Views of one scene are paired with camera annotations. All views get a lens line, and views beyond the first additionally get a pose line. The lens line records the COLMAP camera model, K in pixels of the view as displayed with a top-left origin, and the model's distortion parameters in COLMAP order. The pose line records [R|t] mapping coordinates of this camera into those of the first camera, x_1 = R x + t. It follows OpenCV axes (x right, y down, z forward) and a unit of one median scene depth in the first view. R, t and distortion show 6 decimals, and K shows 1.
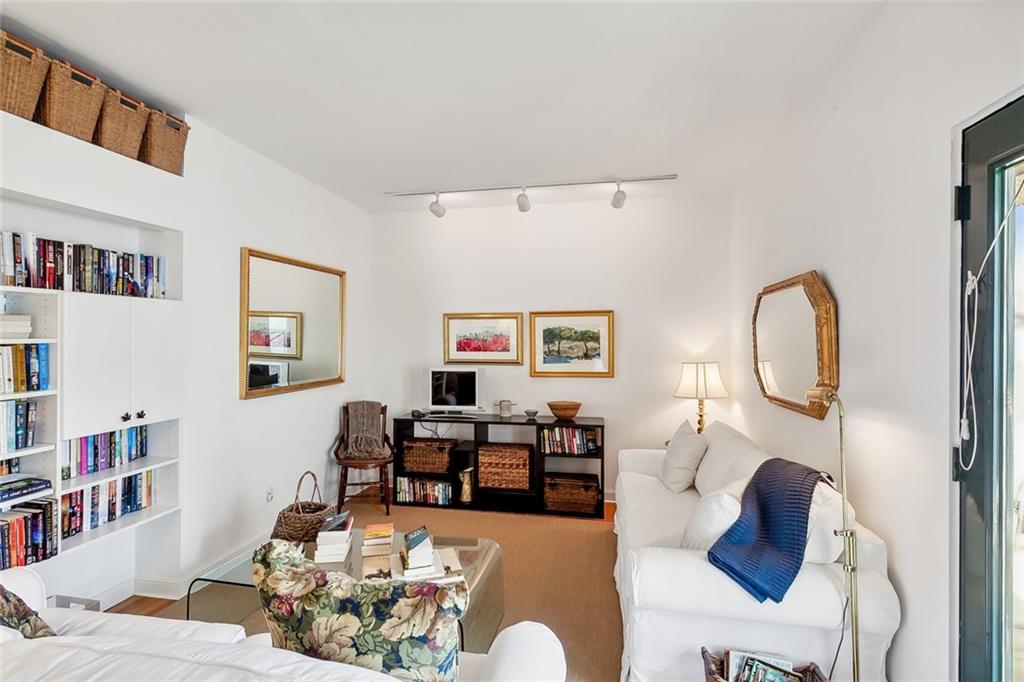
lens RADIAL K [[496.3, 0, 513.0], [0, 496.3, 337.8], [0, 0, 1]] dist [0.001180, -0.000793]
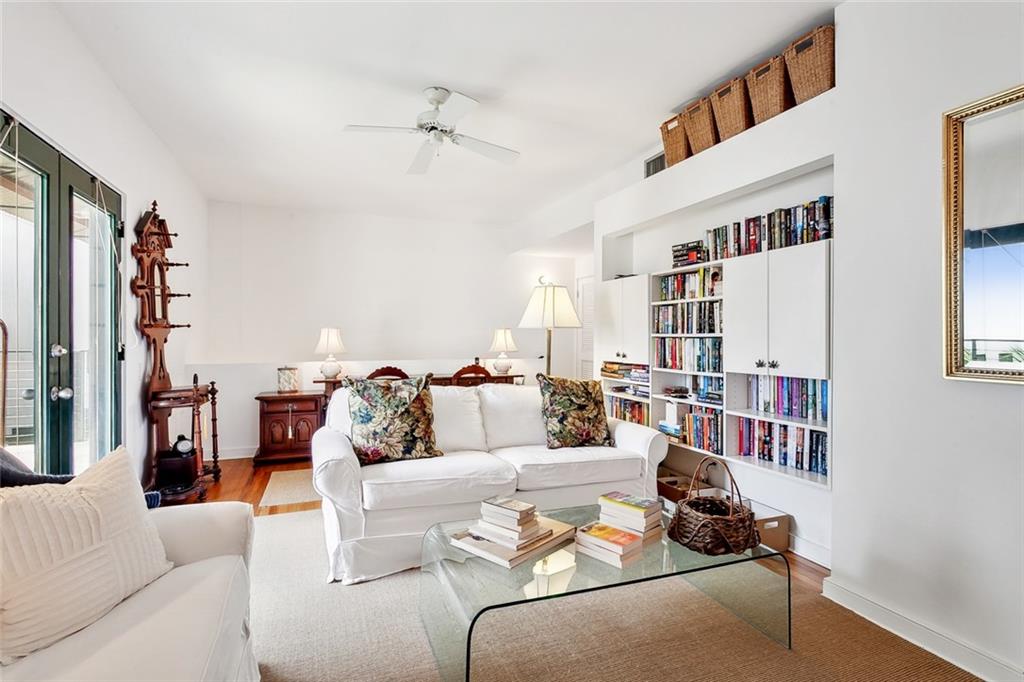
lens RADIAL K [[496.3, 0, 512.8], [0, 496.3, 336.1], [0, 0, 1]] dist [0.001180, -0.000793]
pose [[-0.847701, -0.006969, -0.530428, 0.245479], [-0.007499, 0.999971, -0.001155, 0.104900], [0.530421, 0.002999, -0.847729, 1.624971]]
